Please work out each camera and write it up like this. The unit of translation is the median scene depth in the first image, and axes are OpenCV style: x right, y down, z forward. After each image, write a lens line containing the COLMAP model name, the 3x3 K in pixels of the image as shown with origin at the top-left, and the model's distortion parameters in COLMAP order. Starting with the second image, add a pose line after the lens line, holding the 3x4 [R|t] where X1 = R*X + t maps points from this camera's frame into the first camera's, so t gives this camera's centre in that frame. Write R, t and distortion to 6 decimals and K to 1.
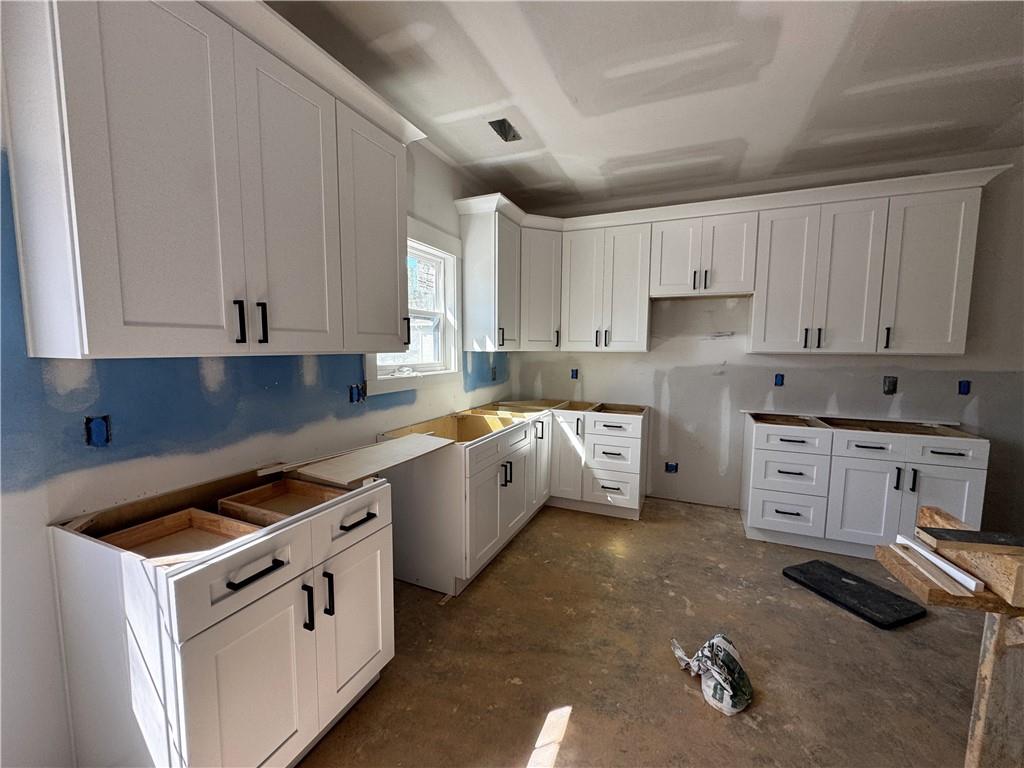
lens RADIAL K [[408.6, 0, 511.9], [0, 408.6, 385.6], [0, 0, 1]] dist [-0.001535, 0.000122]
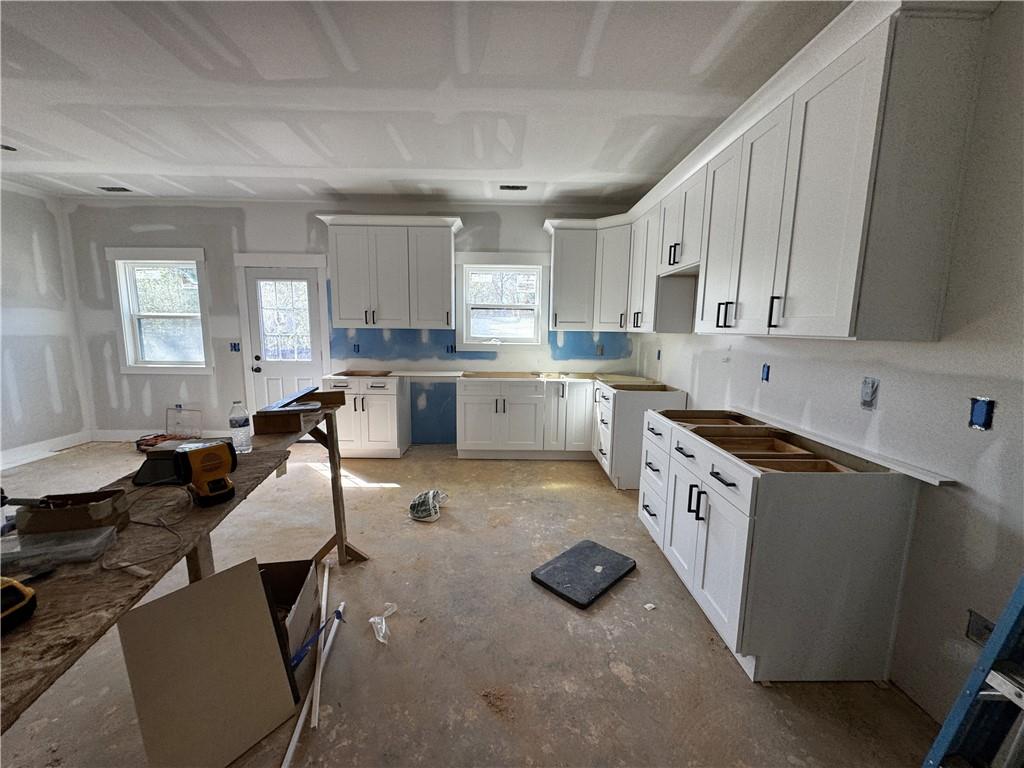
lens RADIAL K [[408.6, 0, 511.9], [0, 408.6, 385.6], [0, 0, 1]] dist [-0.001535, 0.000122]
pose [[0.415338, 0.126354, -0.900849, 1.323981], [-0.096996, 0.990812, 0.094252, -0.017932], [0.904481, 0.048232, 0.423778, 0.327546]]
